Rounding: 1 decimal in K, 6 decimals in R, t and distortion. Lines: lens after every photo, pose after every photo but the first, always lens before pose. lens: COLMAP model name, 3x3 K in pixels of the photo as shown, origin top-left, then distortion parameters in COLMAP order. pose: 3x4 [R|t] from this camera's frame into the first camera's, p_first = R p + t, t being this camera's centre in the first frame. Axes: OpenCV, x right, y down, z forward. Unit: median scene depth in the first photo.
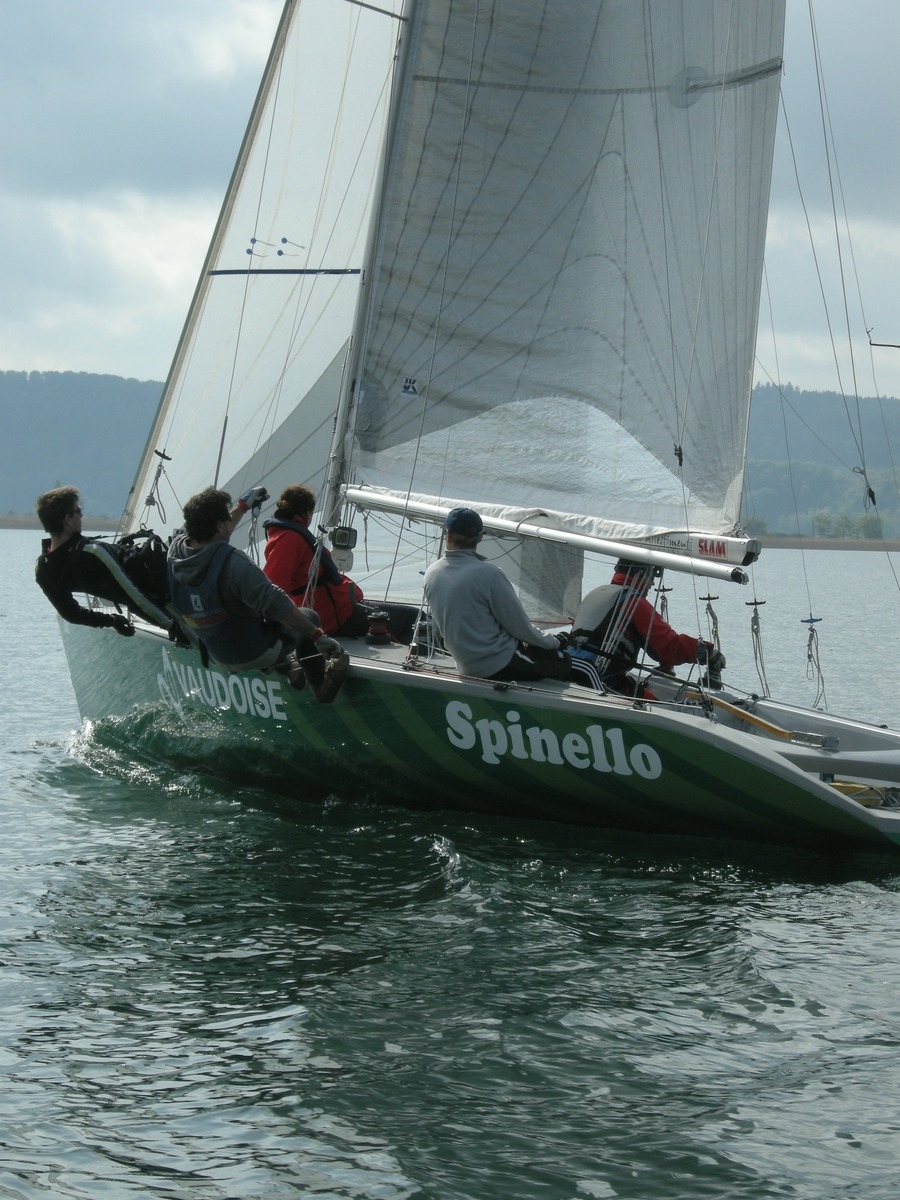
lens RADIAL K [[3427.0, 0, 451.6], [0, 3427.0, 599.9], [0, 0, 1]] dist [0.031062, 0.000000]
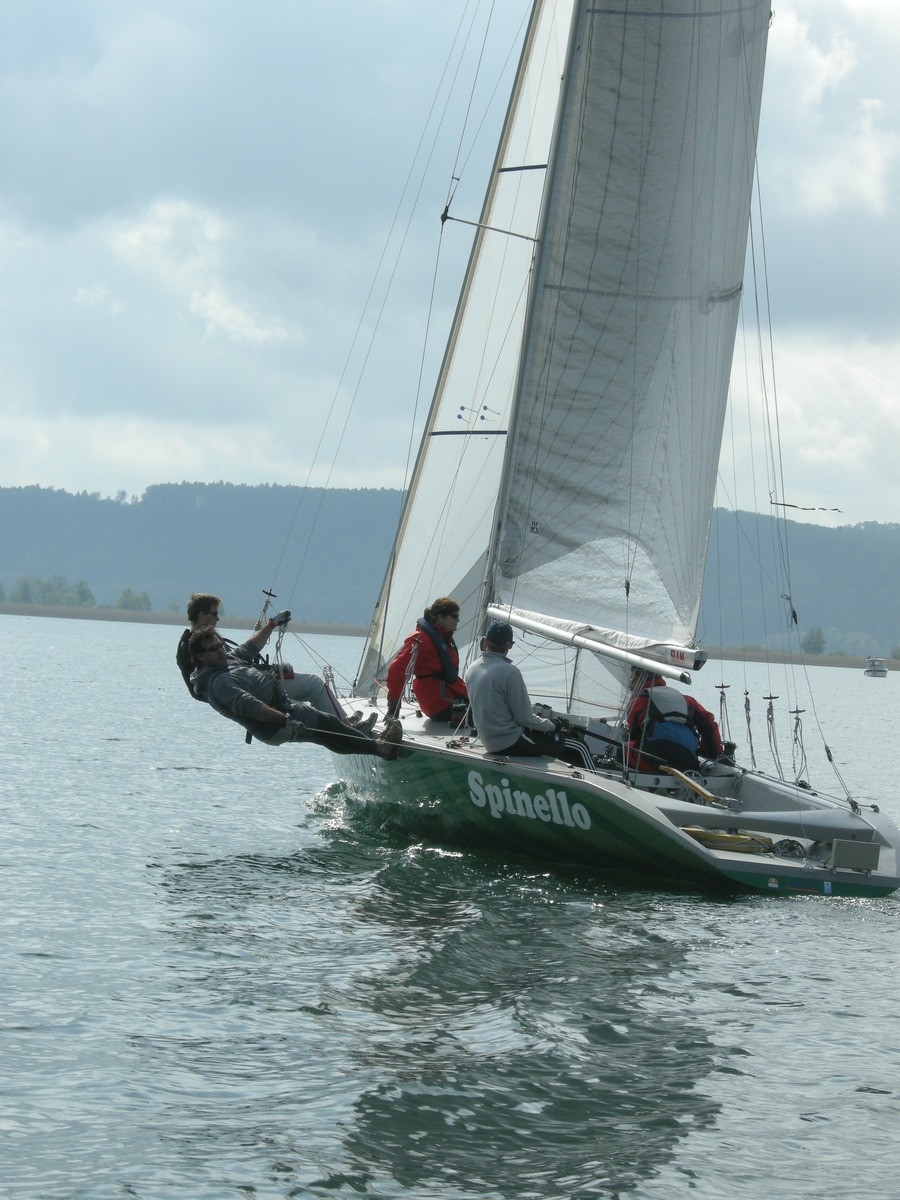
lens RADIAL K [[3427.0, 0, 448.7], [0, 3427.0, 600.4], [0, 0, 1]] dist [0.031062, 0.000000]
pose [[0.976417, -0.002796, -0.215876, 0.241941], [-0.002333, 0.999721, -0.023503, -0.004886], [0.215881, 0.023452, 0.976138, -0.268553]]
